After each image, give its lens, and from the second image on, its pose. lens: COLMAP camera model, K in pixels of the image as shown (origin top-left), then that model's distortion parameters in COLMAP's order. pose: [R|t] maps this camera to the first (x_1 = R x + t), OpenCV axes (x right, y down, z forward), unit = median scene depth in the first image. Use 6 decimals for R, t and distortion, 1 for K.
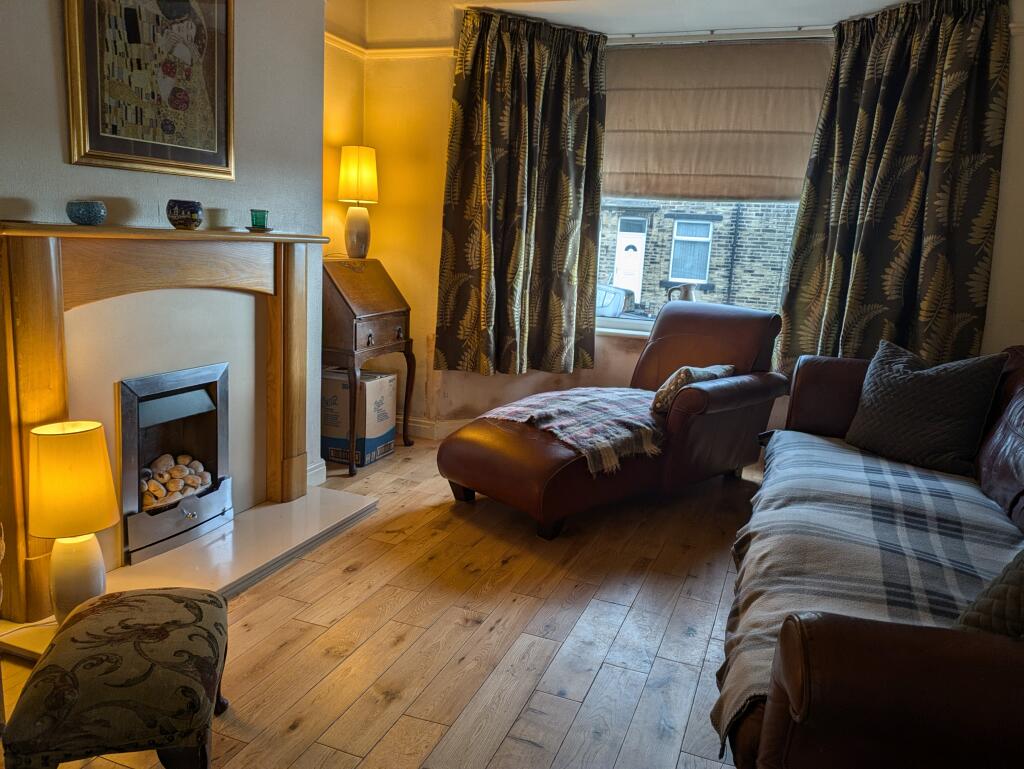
lens RADIAL K [[760.2, 0, 513.2], [0, 760.2, 383.5], [0, 0, 1]] dist [0.036723, -0.001029]
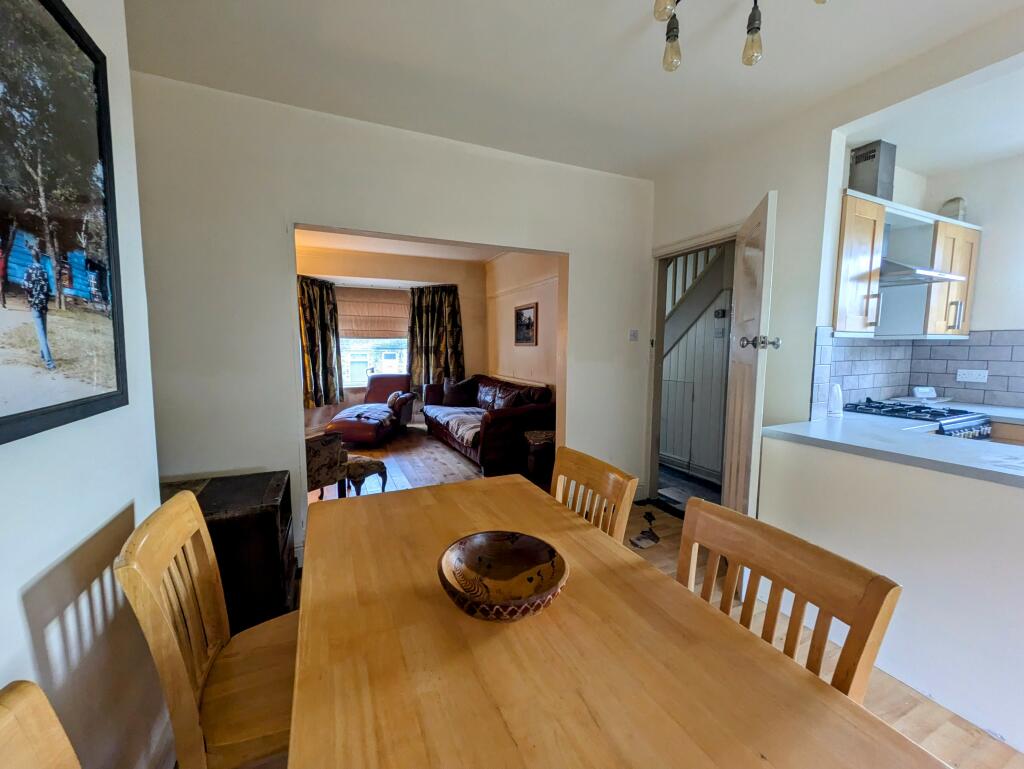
lens RADIAL K [[406.5, 0, 510.1], [0, 406.5, 384.5], [0, 0, 1]] dist [0.000465, -0.000536]
pose [[0.695534, -0.121687, 0.708113, -0.565963], [0.170471, 0.985361, 0.001888, 0.021897], [-0.697977, 0.119400, 0.706097, -0.490318]]
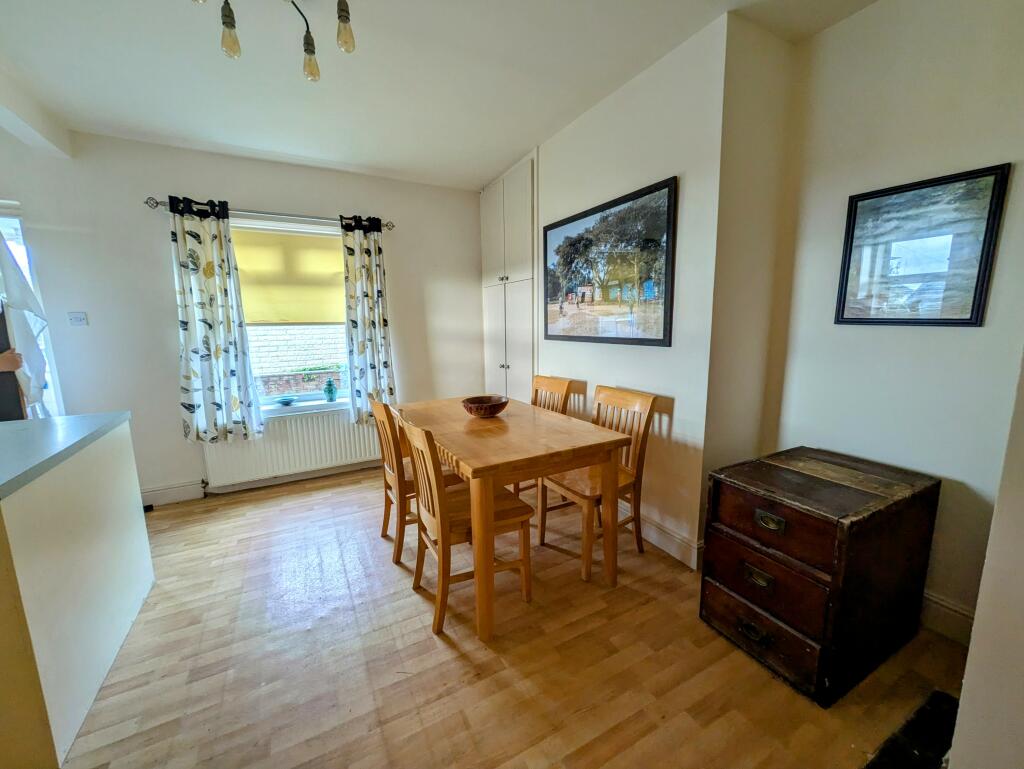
lens RADIAL K [[406.5, 0, 510.9], [0, 406.5, 384.9], [0, 0, 1]] dist [0.000465, -0.000536]
pose [[-0.653481, 0.073360, -0.753380, 1.467994], [-0.165416, 0.957396, 0.236708, -0.243515], [0.738647, 0.279305, -0.613505, 1.503582]]
